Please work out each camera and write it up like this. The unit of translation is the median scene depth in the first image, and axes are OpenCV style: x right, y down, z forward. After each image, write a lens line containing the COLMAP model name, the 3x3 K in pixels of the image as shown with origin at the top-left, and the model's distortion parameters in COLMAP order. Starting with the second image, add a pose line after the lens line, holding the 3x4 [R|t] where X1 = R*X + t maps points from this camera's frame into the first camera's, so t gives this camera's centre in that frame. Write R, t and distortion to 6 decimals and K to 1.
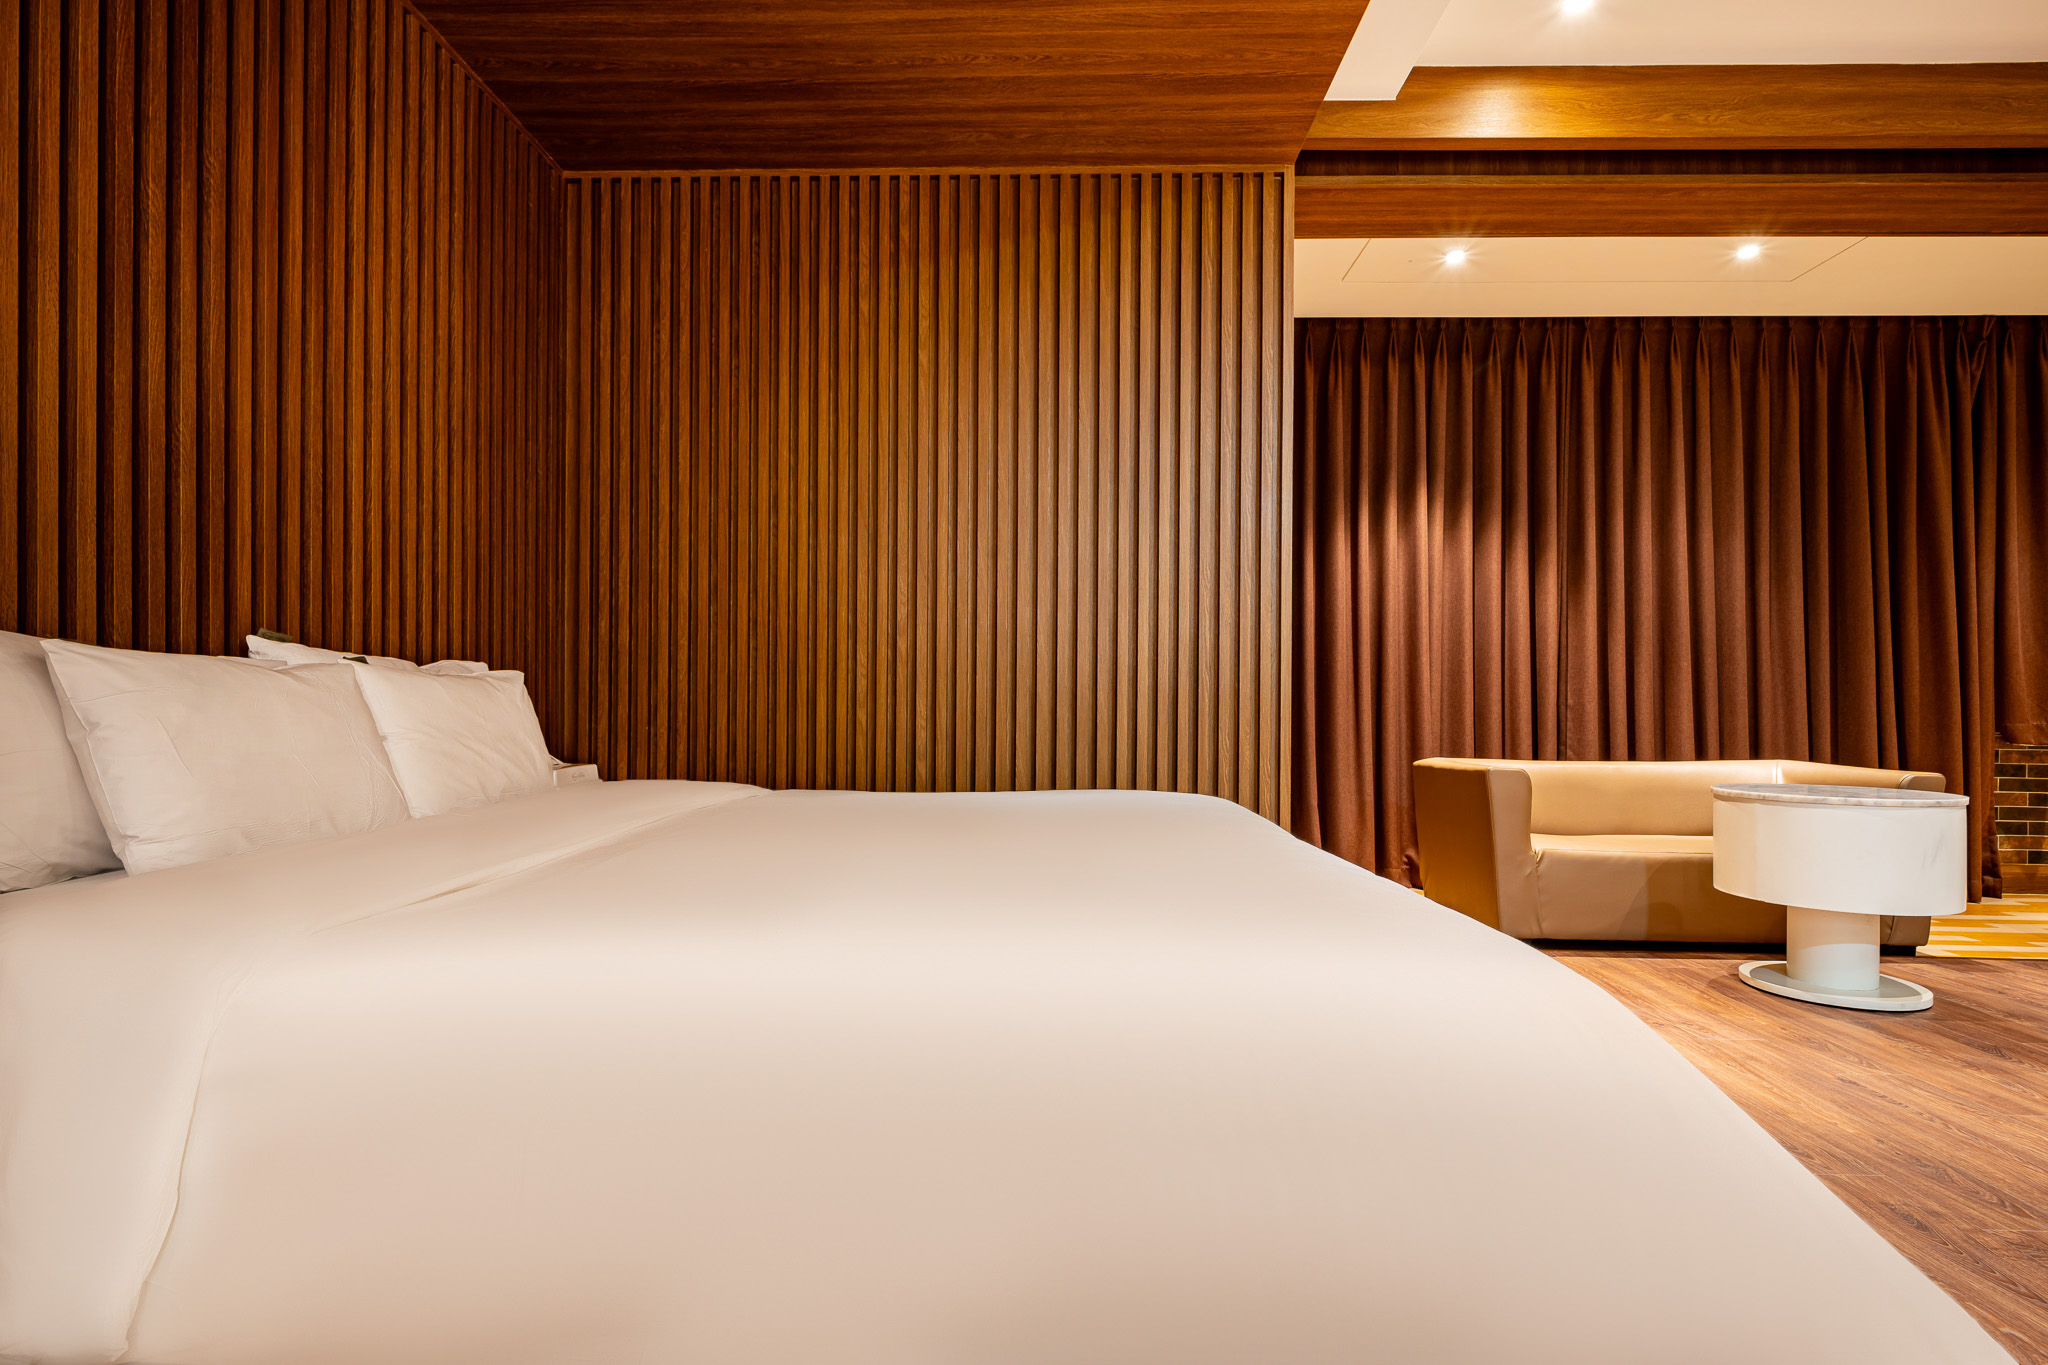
lens RADIAL K [[982.5, 0, 1024.0], [0, 982.5, 682.5], [0, 0, 1]] dist [0.004547, 0.000346]
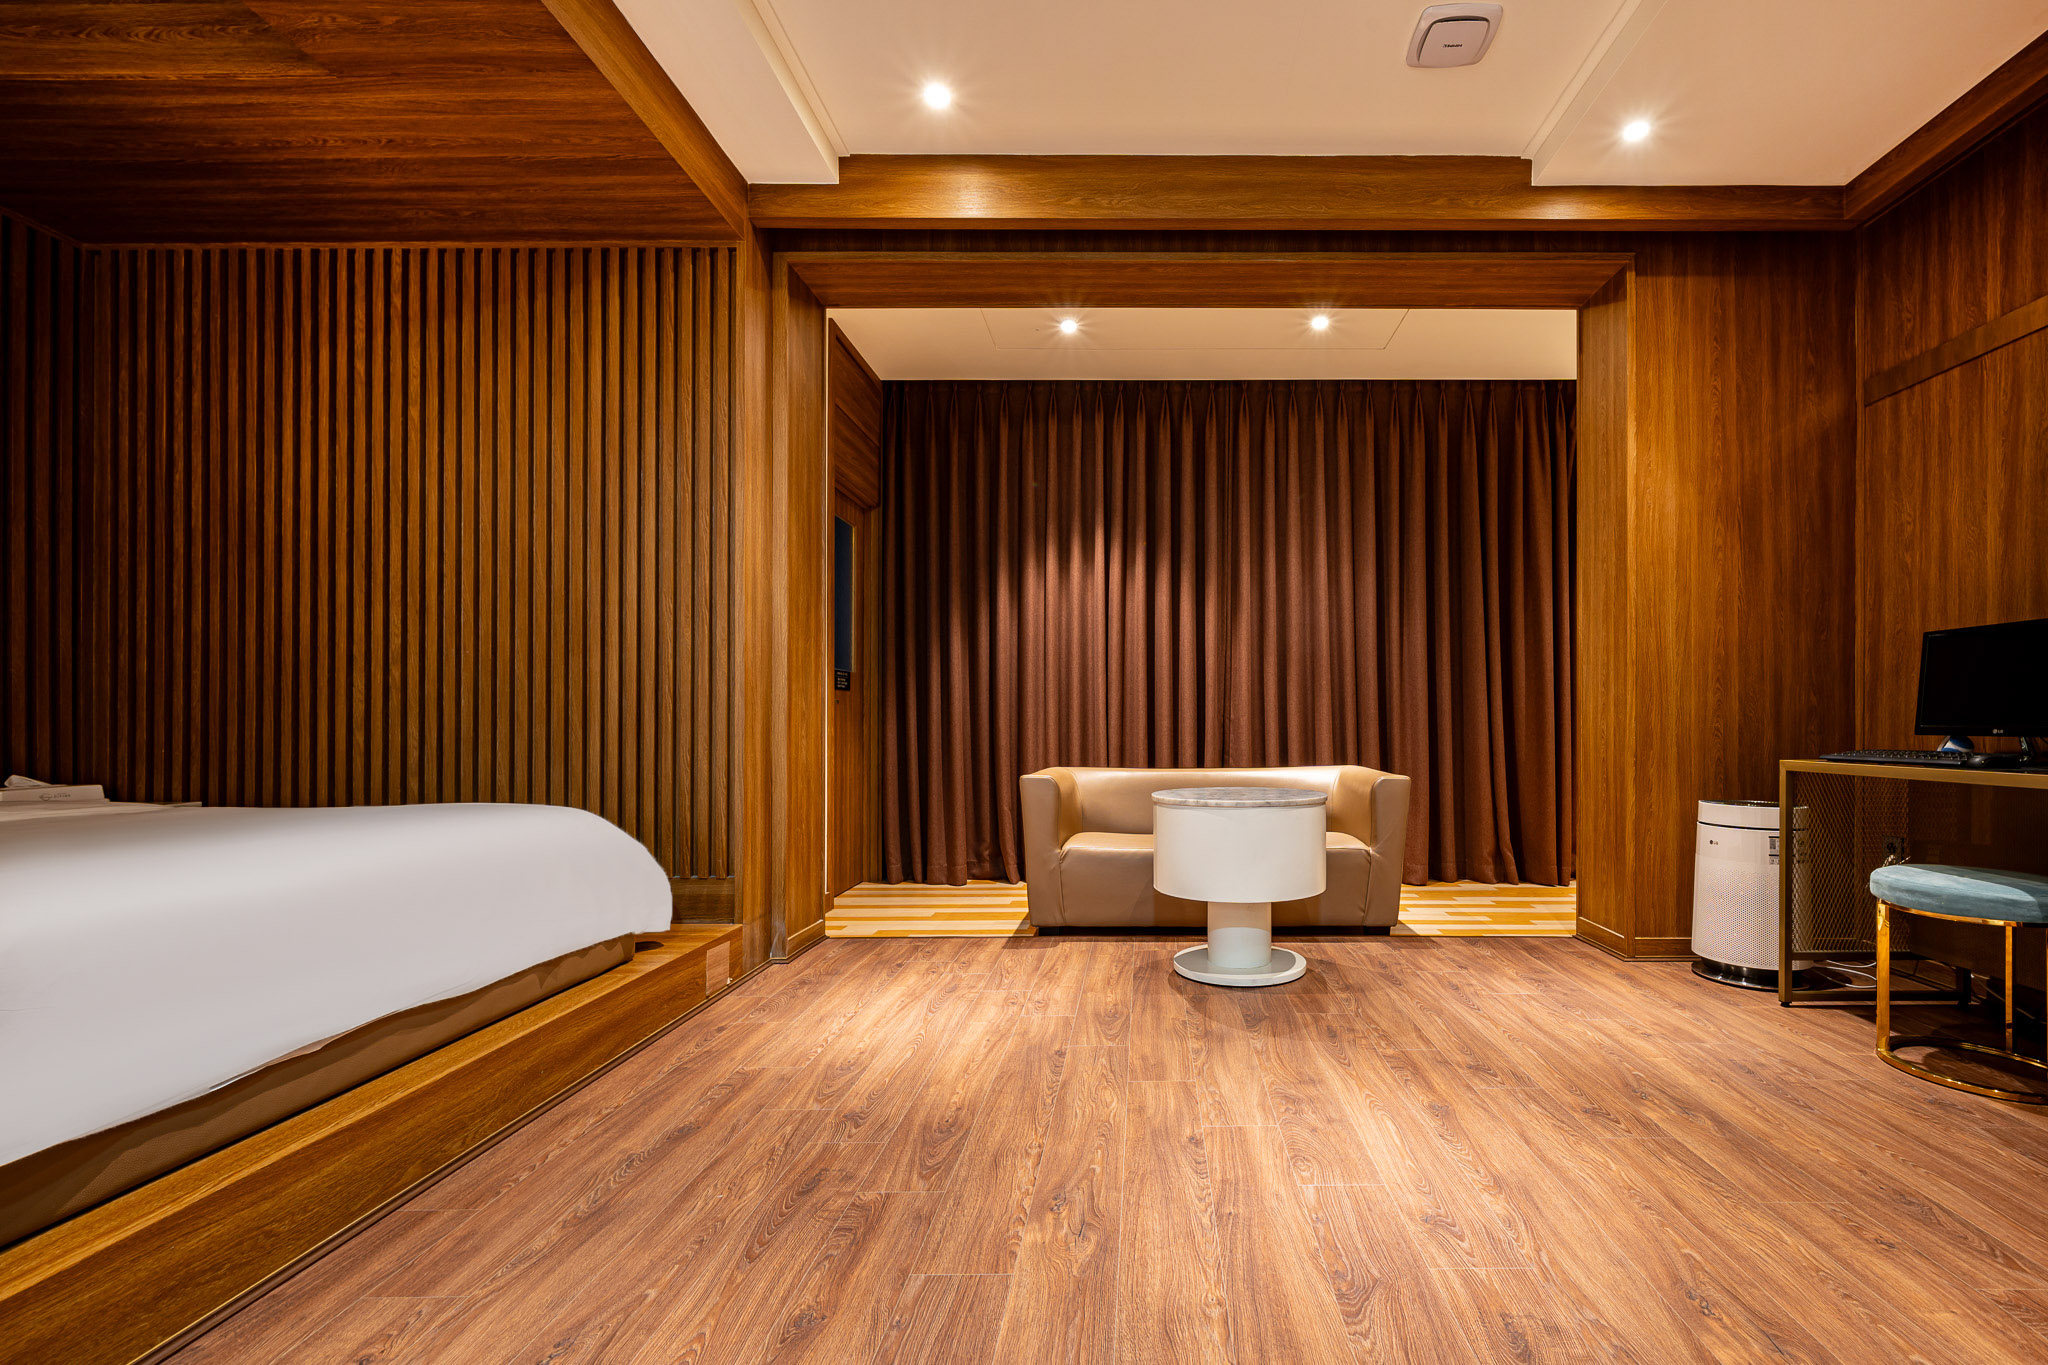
lens RADIAL K [[862.0, 0, 1024.2], [0, 862.0, 702.5], [0, 0, 1]] dist [0.003738, -0.000284]
pose [[0.999669, -0.009911, 0.023723, 0.559056], [0.009861, 0.999949, 0.002201, -0.000126], [-0.023743, -0.001966, 0.999716, 0.009730]]
